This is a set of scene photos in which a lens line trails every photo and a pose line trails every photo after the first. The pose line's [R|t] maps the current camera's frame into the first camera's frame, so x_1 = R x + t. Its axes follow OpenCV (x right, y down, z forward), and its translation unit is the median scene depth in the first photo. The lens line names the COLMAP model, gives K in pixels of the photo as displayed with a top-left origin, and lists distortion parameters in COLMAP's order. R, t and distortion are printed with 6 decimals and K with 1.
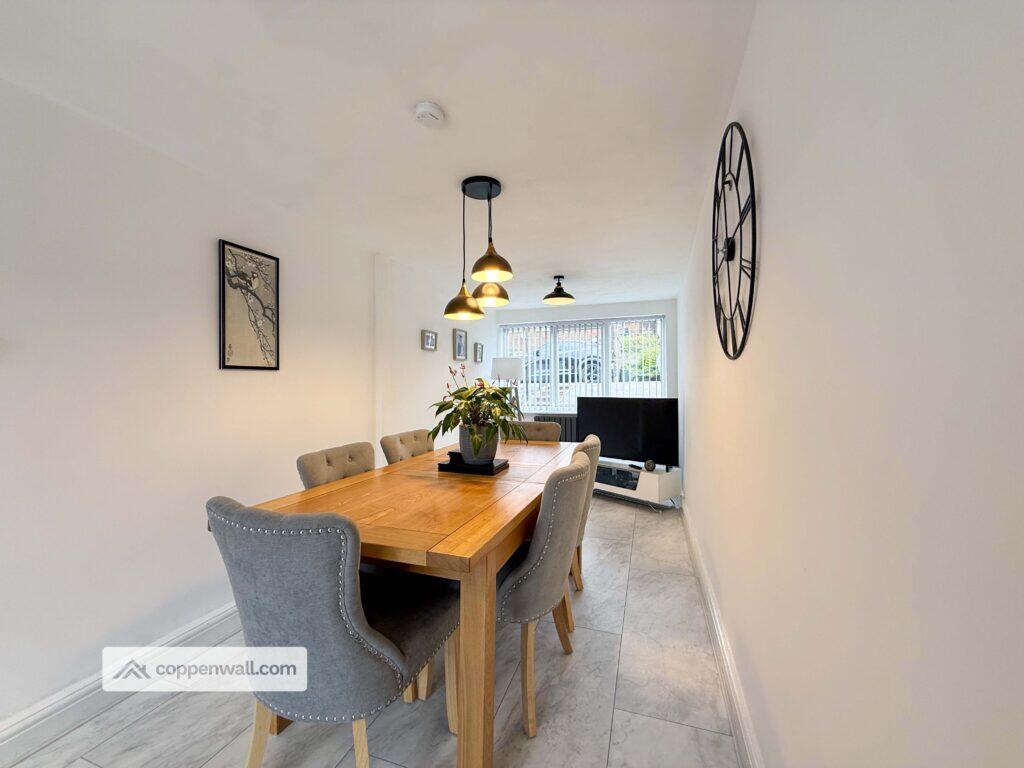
lens RADIAL K [[407.5, 0, 509.6], [0, 407.5, 386.8], [0, 0, 1]] dist [-0.001491, 0.000056]
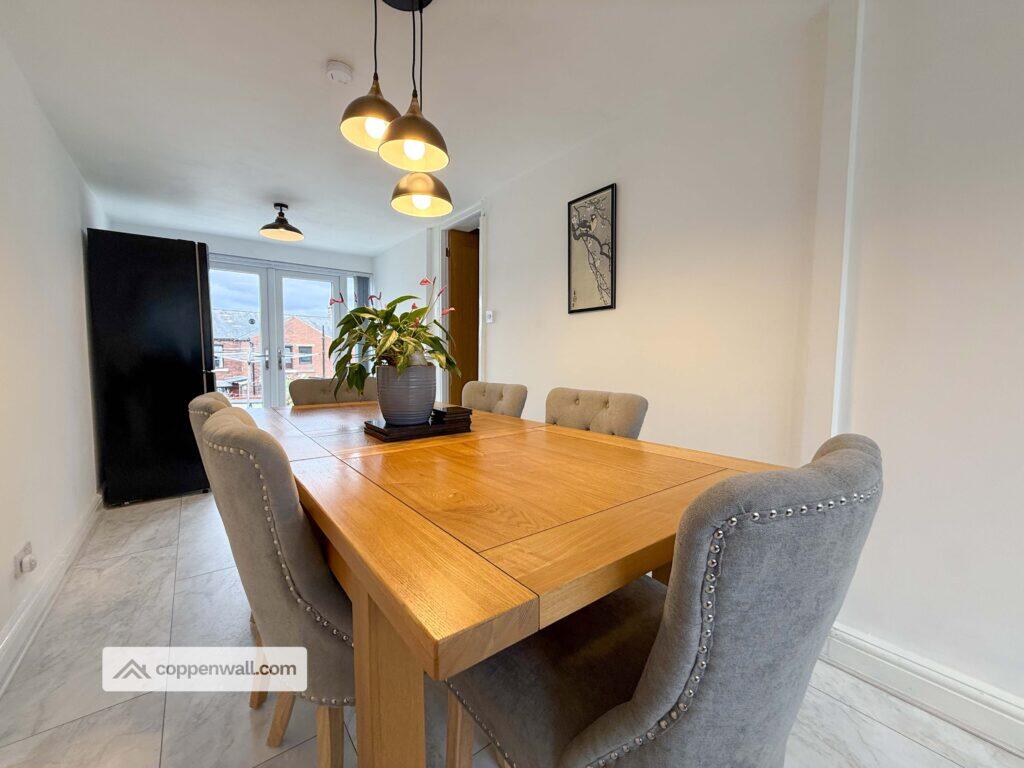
lens RADIAL K [[407.5, 0, 509.6], [0, 407.5, 386.8], [0, 0, 1]] dist [-0.001491, 0.000056]
pose [[-0.543656, 0.063330, -0.836916, 0.399219], [-0.013484, 0.996361, 0.084154, 0.071838], [0.839200, 0.057036, -0.540824, 1.510705]]
